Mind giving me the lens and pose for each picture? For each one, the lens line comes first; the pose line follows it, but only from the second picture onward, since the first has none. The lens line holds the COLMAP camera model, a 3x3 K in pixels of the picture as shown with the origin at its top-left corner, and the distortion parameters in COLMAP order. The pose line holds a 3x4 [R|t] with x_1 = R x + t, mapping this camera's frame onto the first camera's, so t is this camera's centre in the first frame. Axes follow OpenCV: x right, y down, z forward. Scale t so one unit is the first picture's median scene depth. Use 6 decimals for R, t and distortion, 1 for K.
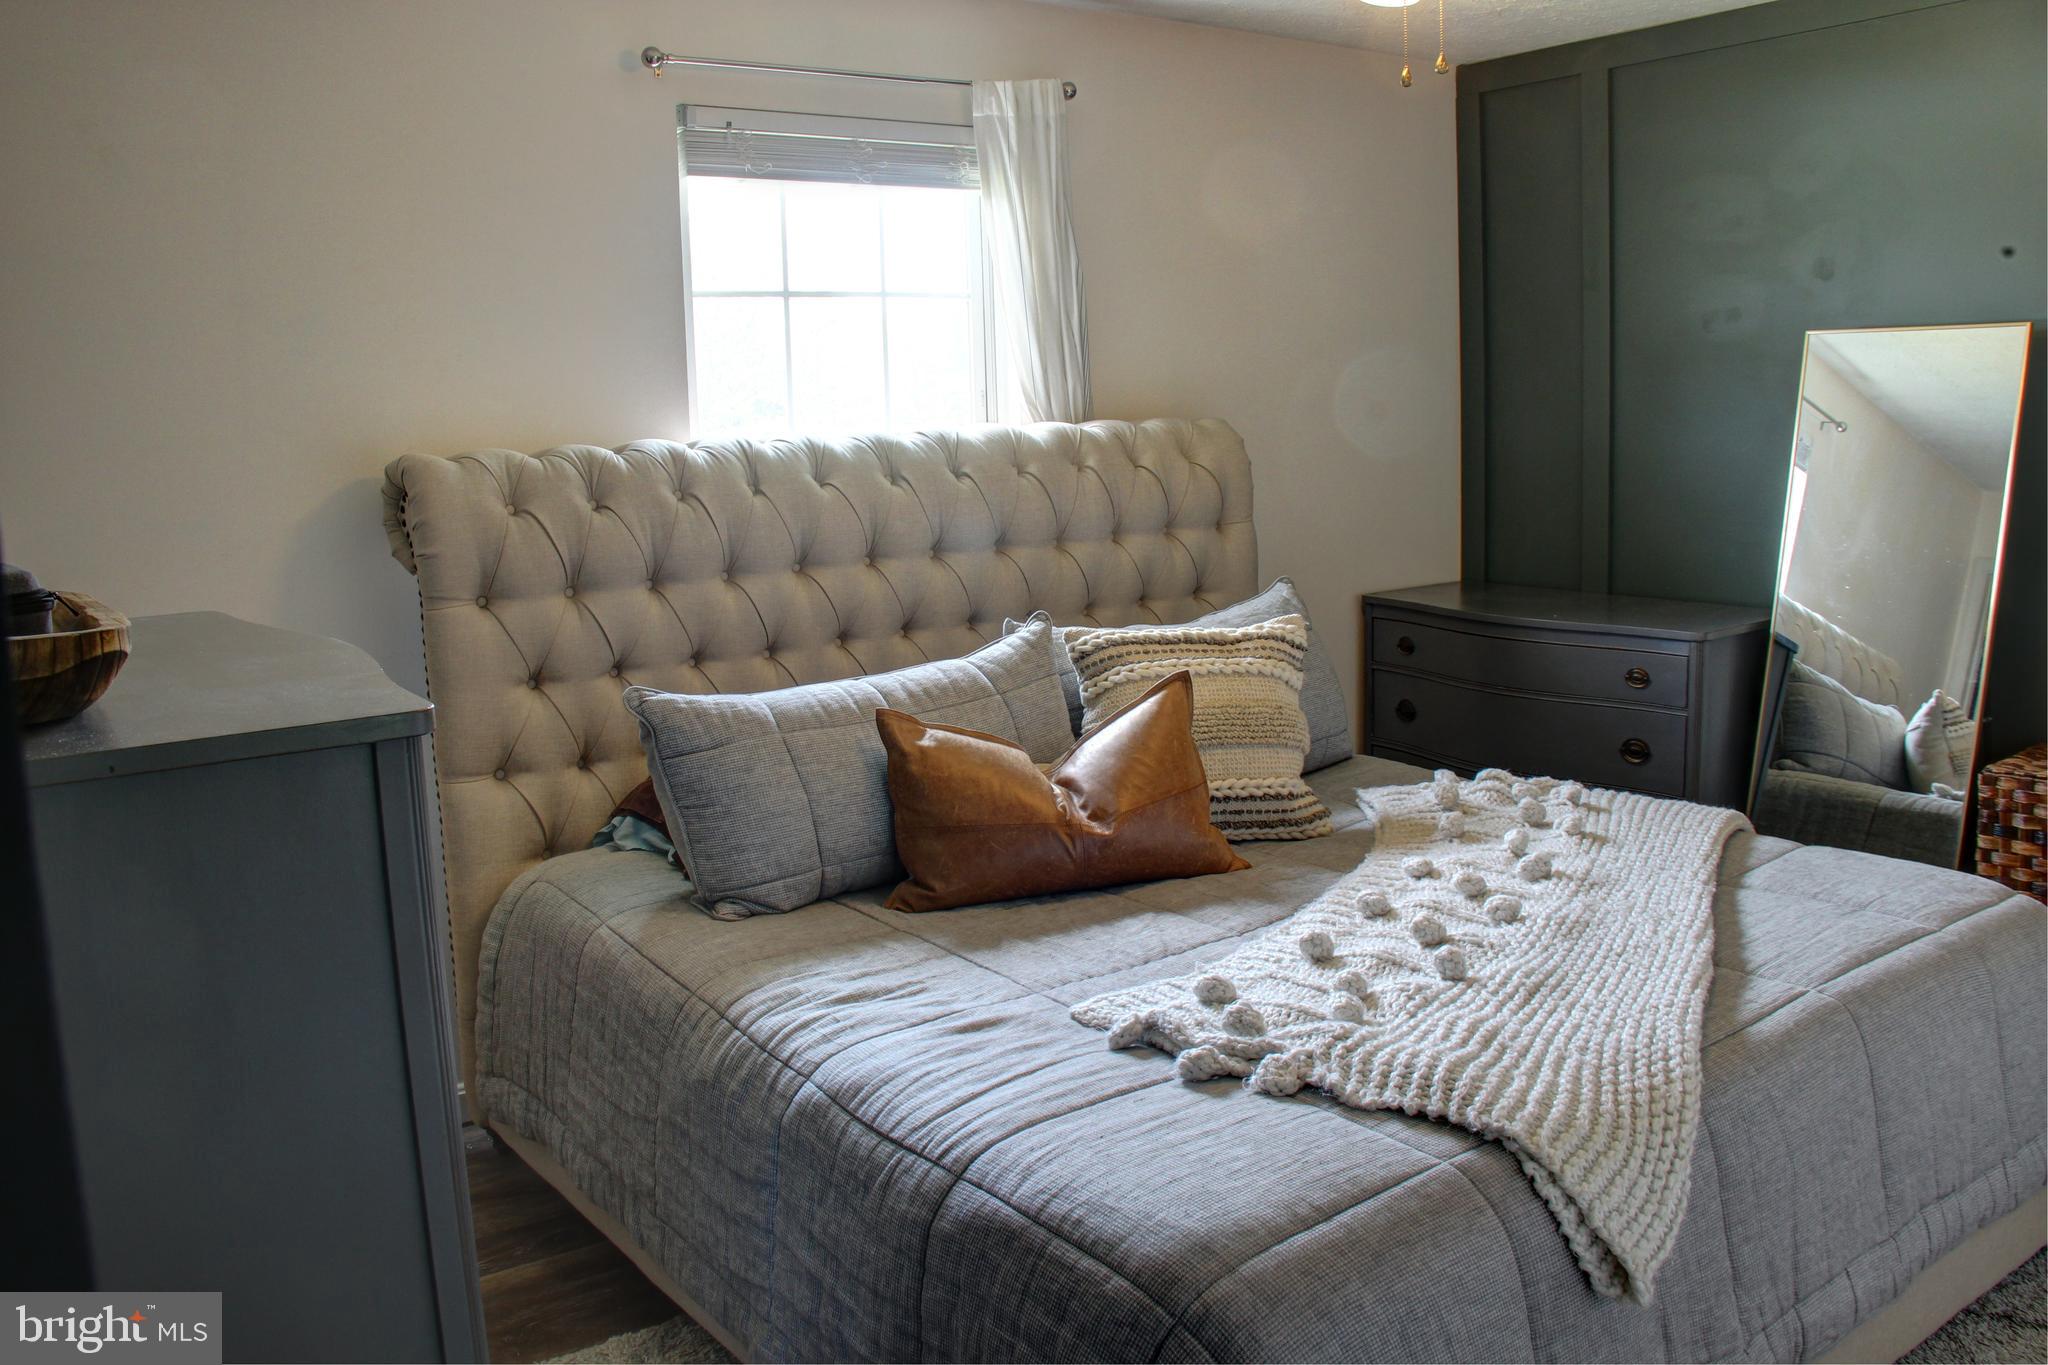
lens RADIAL K [[1687.7, 0, 1024.0], [0, 1687.7, 682.5], [0, 0, 1]] dist [-0.177465, 0.124608]
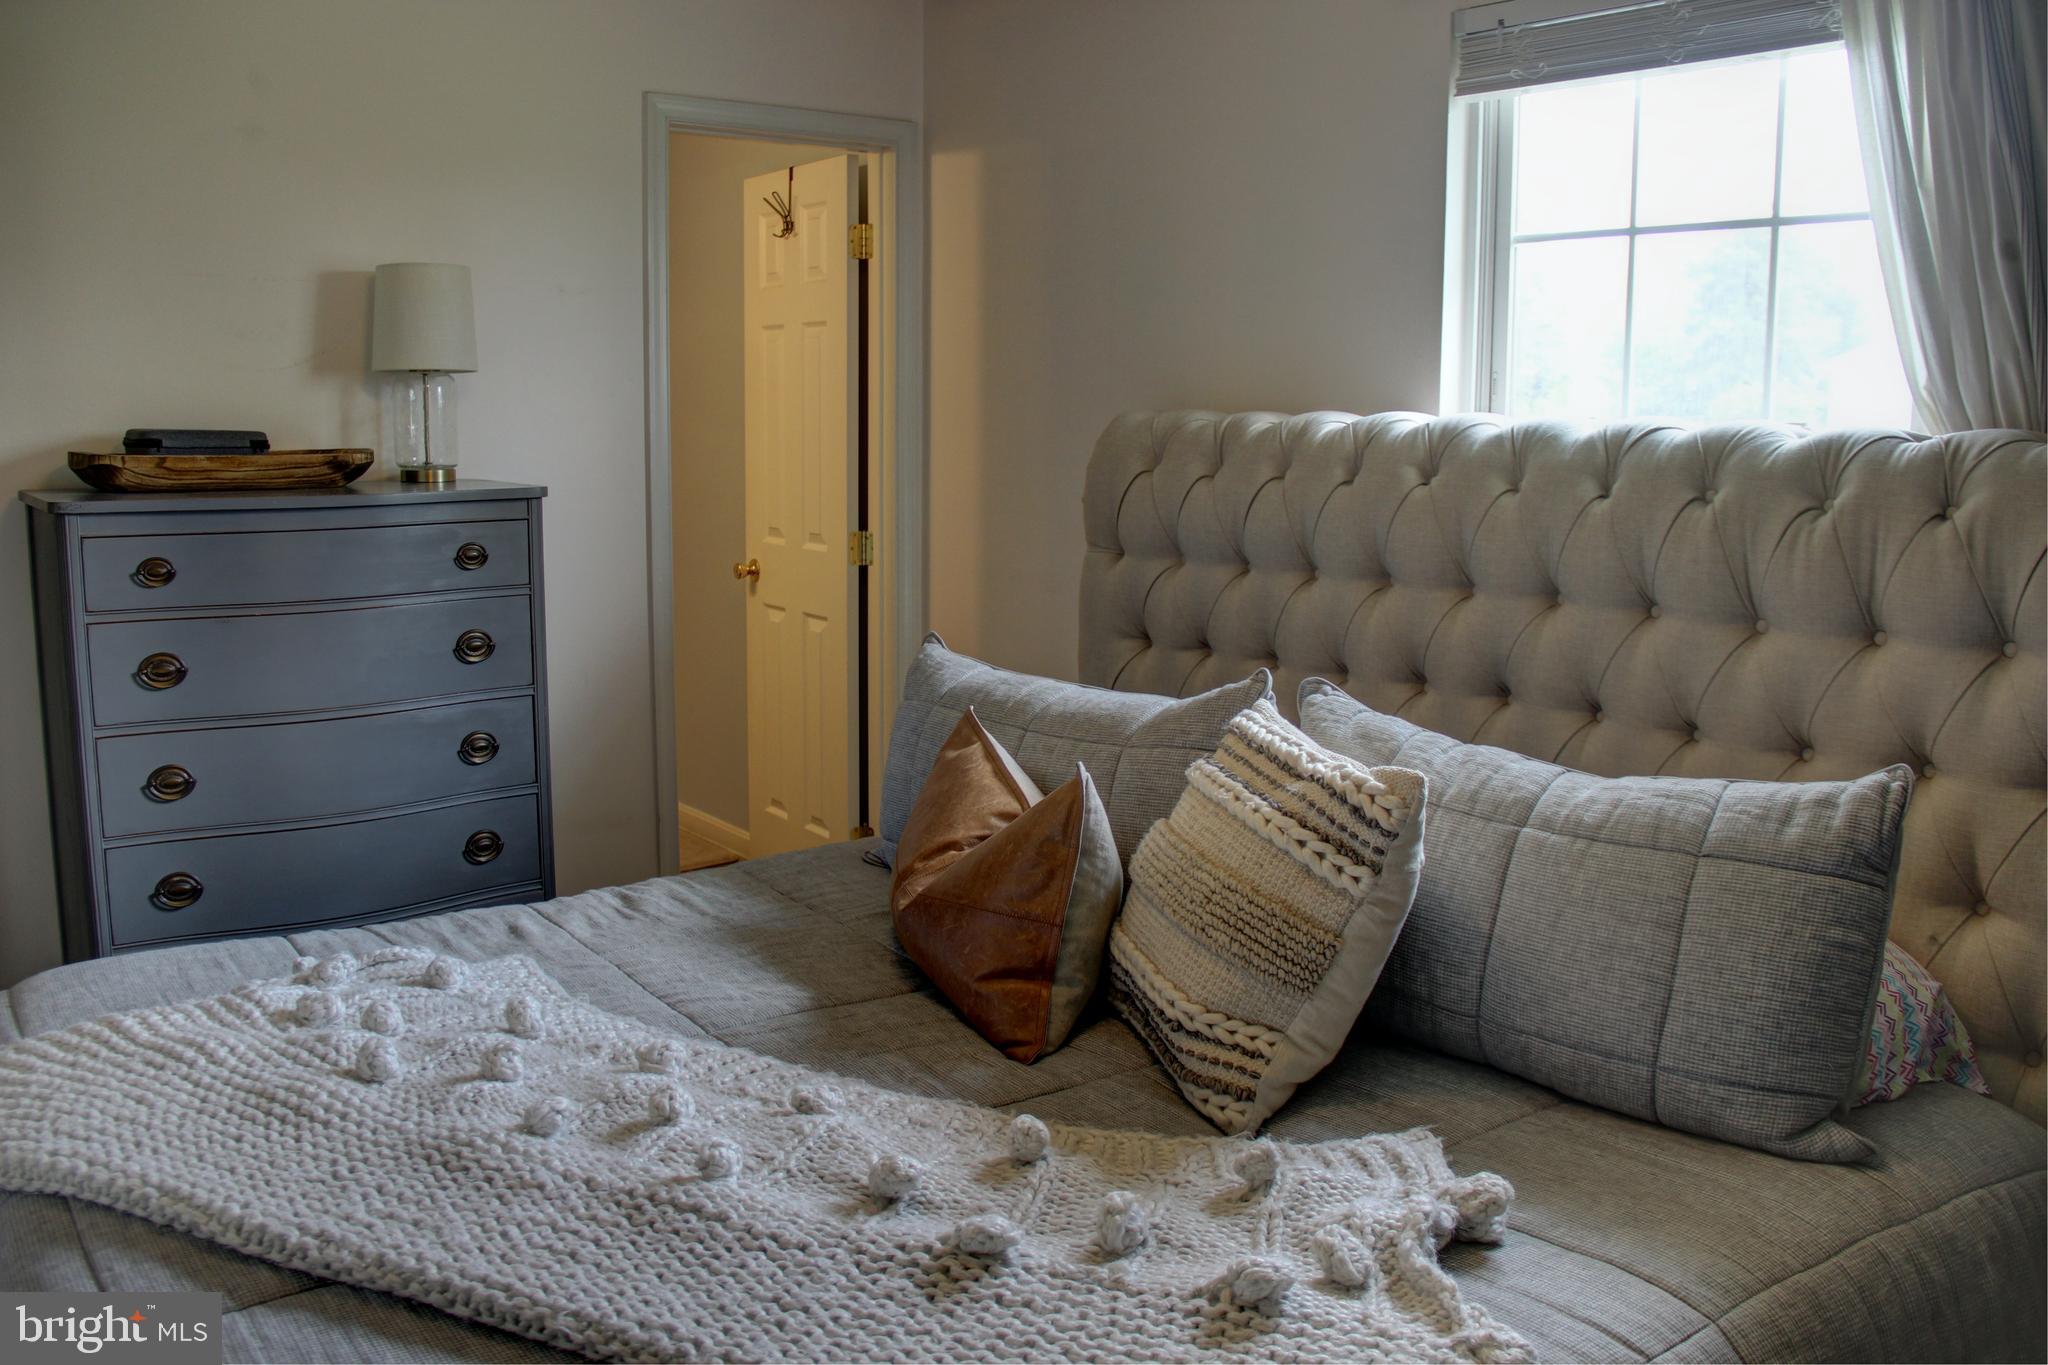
lens RADIAL K [[1687.7, 0, 1024.0], [0, 1687.7, 682.5], [0, 0, 1]] dist [-0.177465, 0.124608]
pose [[0.011888, 0.195056, -0.980720, 0.741203], [-0.172372, 0.966507, 0.190139, -0.161543], [0.984960, 0.166788, 0.045112, 0.905994]]
